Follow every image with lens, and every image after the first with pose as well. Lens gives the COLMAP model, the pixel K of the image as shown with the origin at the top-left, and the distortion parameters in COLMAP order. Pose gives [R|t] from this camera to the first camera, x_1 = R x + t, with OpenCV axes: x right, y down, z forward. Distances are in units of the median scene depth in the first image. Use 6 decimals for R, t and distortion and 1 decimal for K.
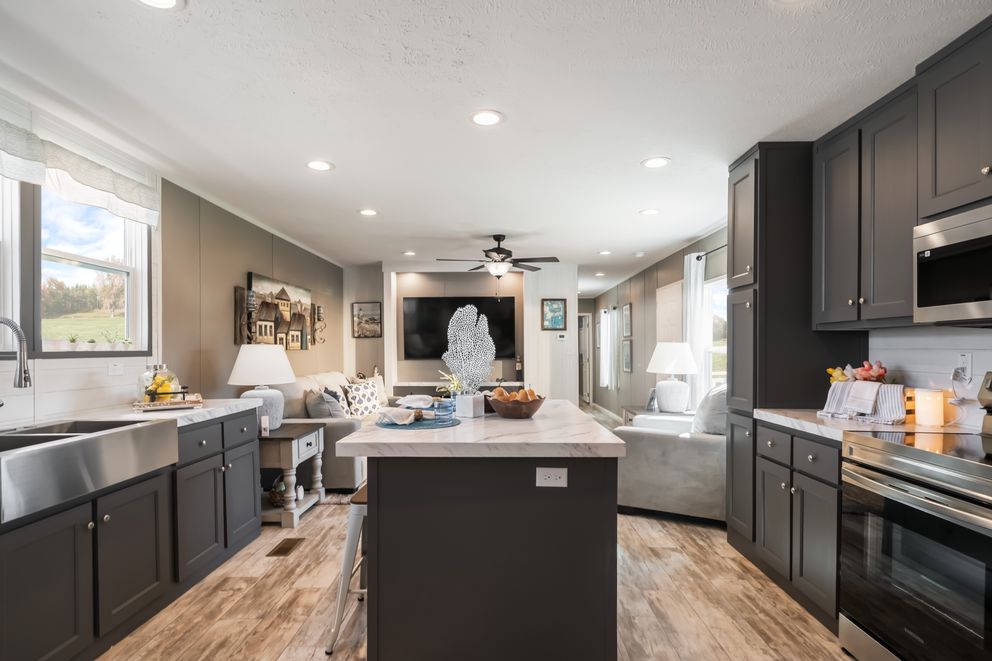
lens RADIAL K [[503.9, 0, 495.0], [0, 503.9, 355.8], [0, 0, 1]] dist [0.002052, 0.000302]
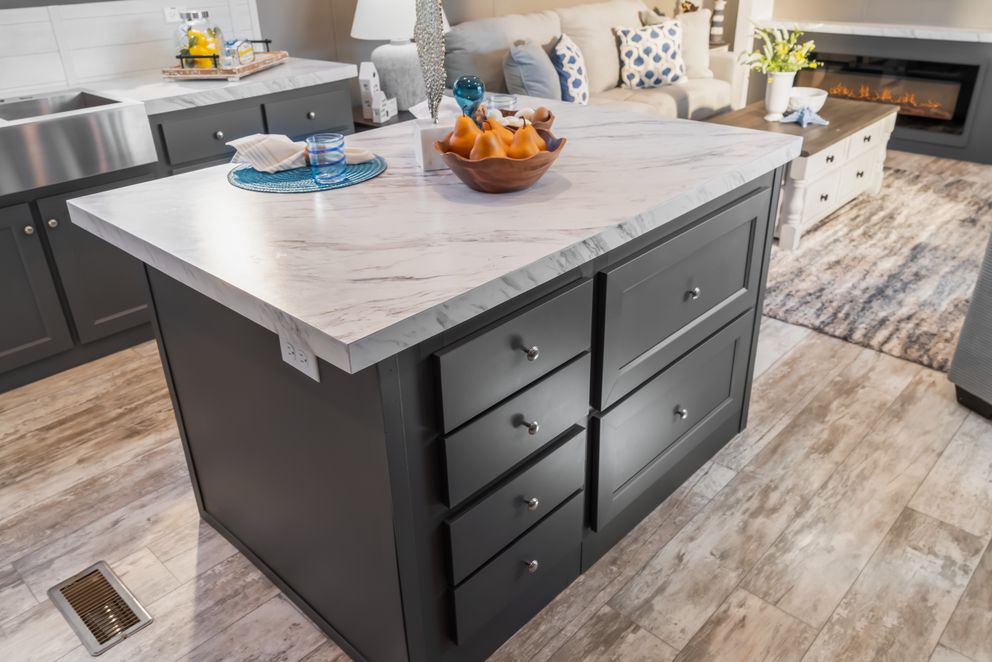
lens RADIAL K [[758.6, 0, 499.5], [0, 758.6, 331.0], [0, 0, 1]] dist [0.007220, 0.001065]
pose [[0.737344, 0.301351, -0.604576, 2.135941], [0.014705, 0.887609, 0.460363, -0.341952], [0.675358, -0.348336, 0.650041, 2.080299]]
